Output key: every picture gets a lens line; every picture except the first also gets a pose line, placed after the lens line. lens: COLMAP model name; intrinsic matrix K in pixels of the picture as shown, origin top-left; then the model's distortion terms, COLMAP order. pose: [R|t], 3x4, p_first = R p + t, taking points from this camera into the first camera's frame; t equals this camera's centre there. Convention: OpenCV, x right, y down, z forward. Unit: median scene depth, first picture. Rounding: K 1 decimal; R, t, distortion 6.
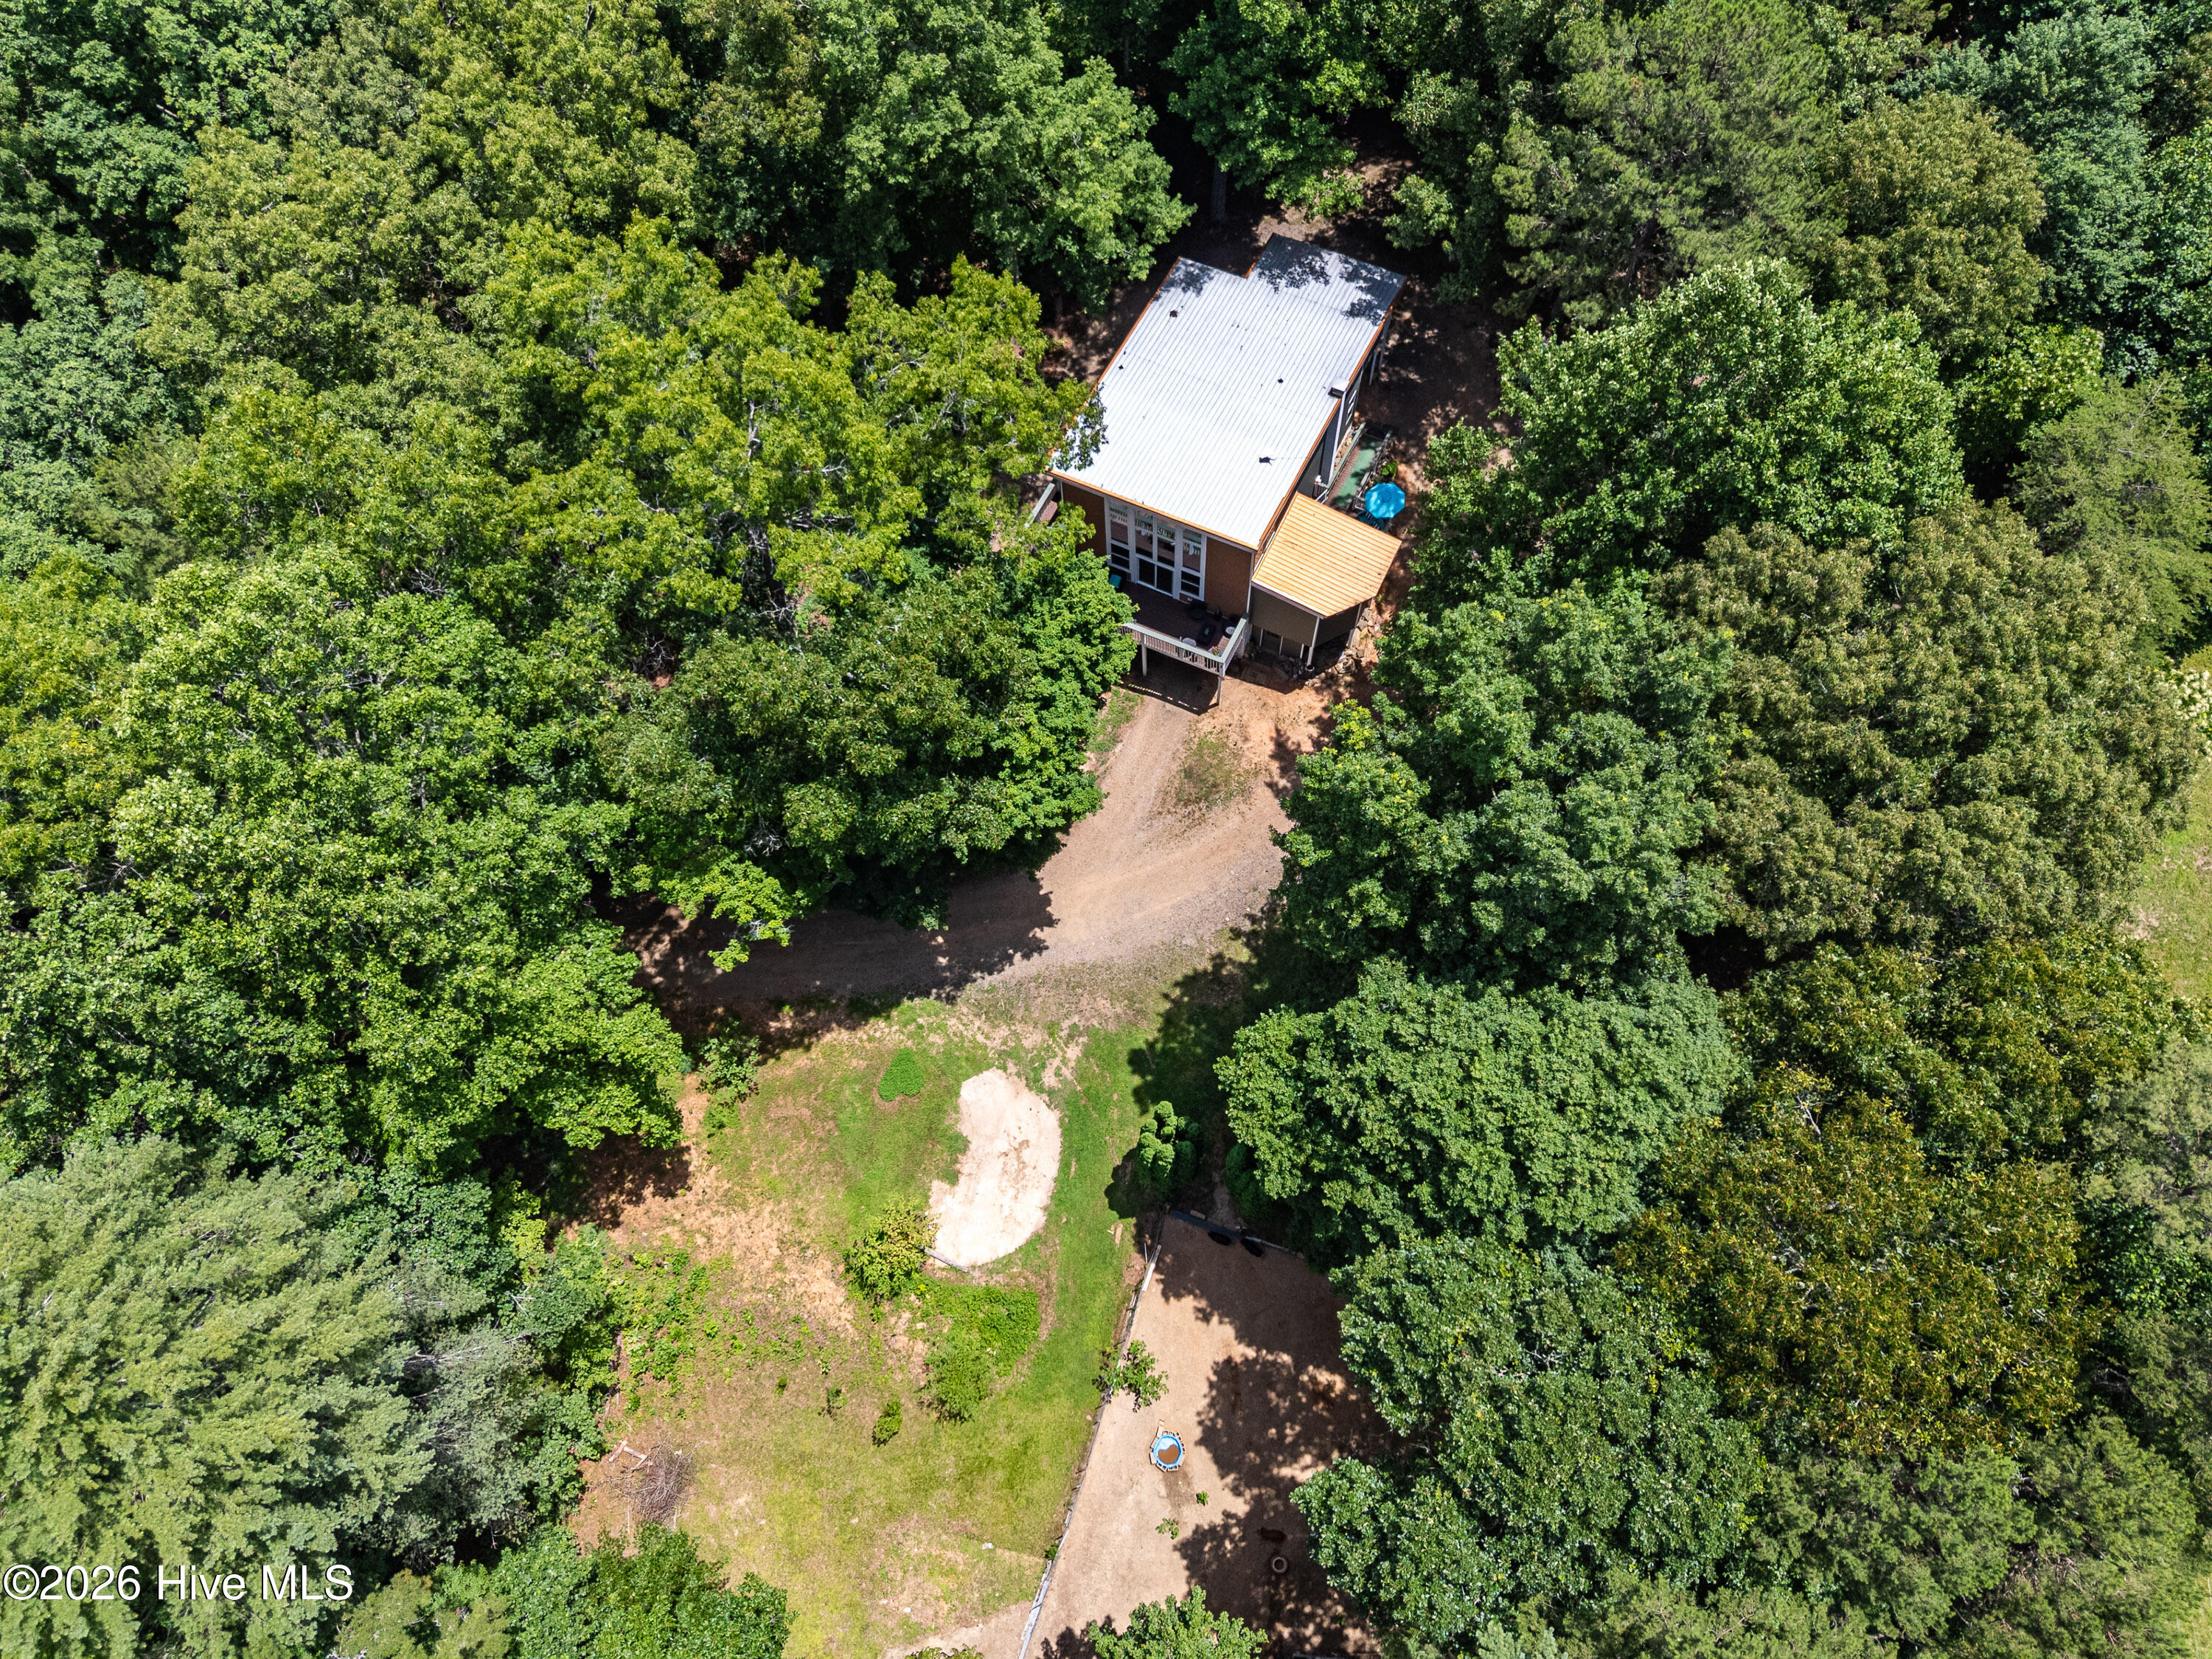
lens RADIAL K [[1629.5, 0, 1114.9], [0, 1629.5, 806.7], [0, 0, 1]] dist [0.106086, -0.131837]
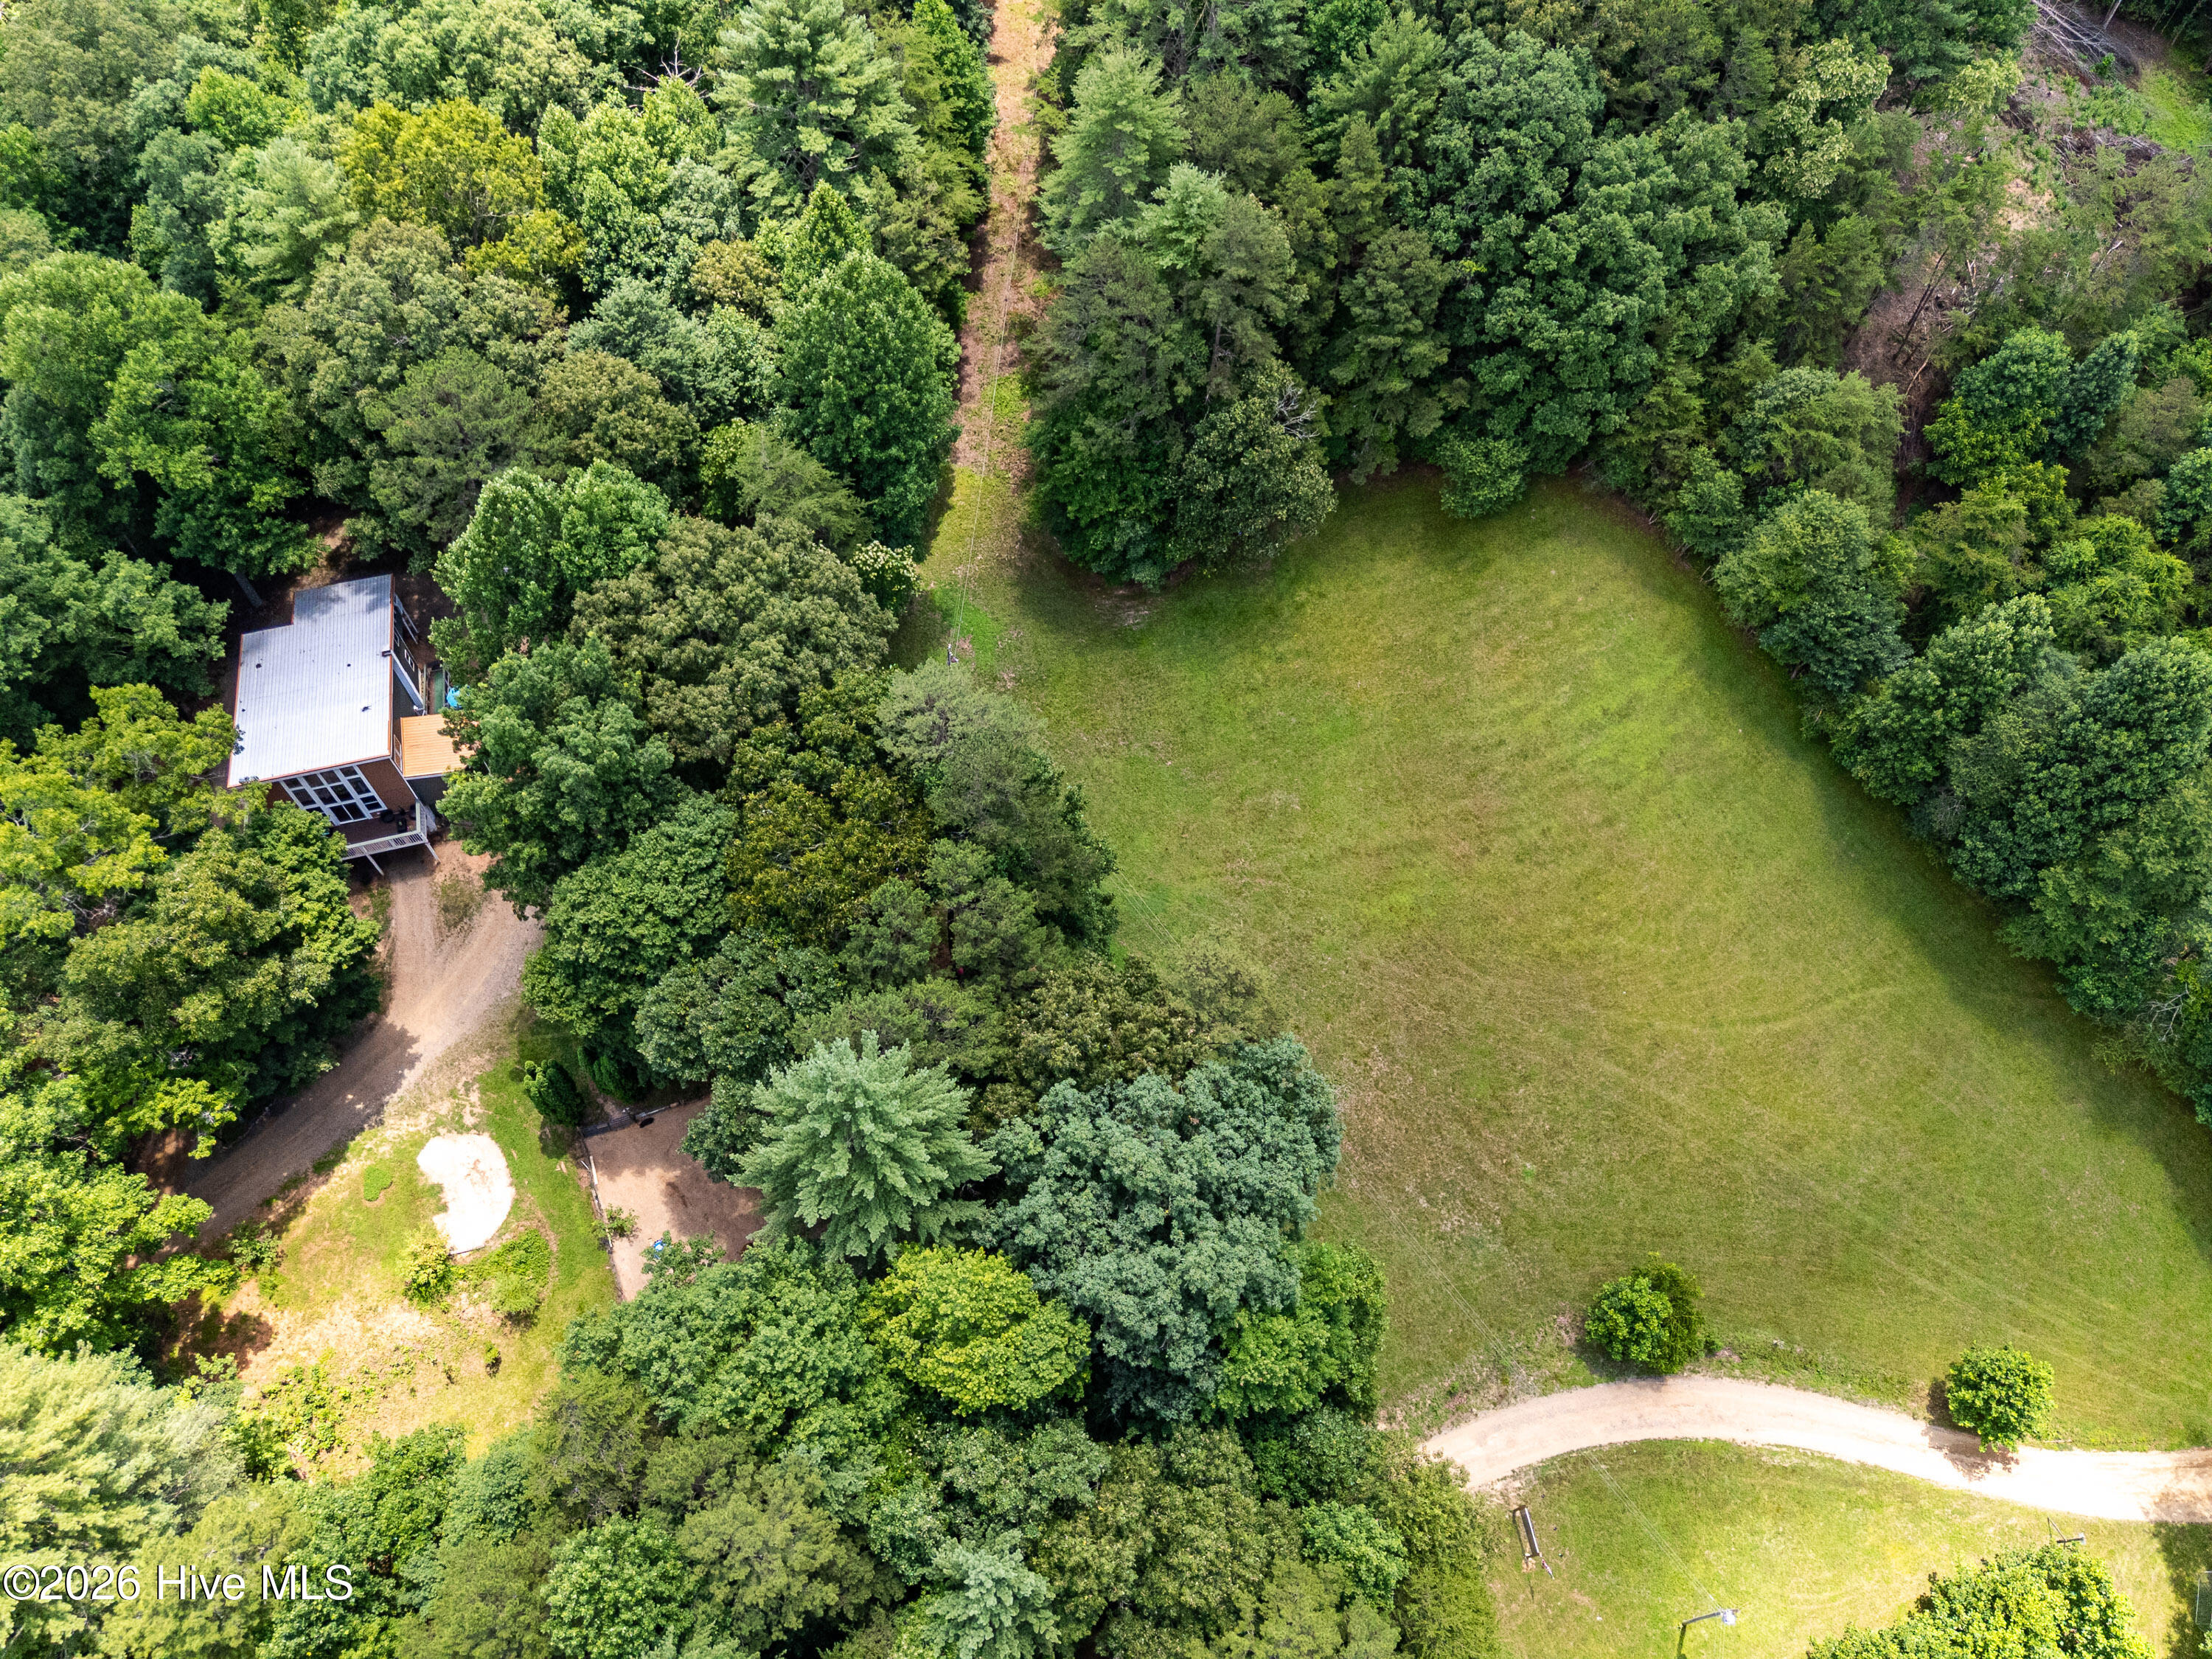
lens RADIAL K [[1641.8, 0, 1106.0], [0, 1641.8, 829.5], [0, 0, 1]] dist [0.090221, -0.071990]
pose [[0.769771, -0.533840, 0.349955, 0.020163], [0.577788, 0.815756, -0.026521, 0.373803], [-0.271320, 0.222614, 0.936391, -0.735193]]
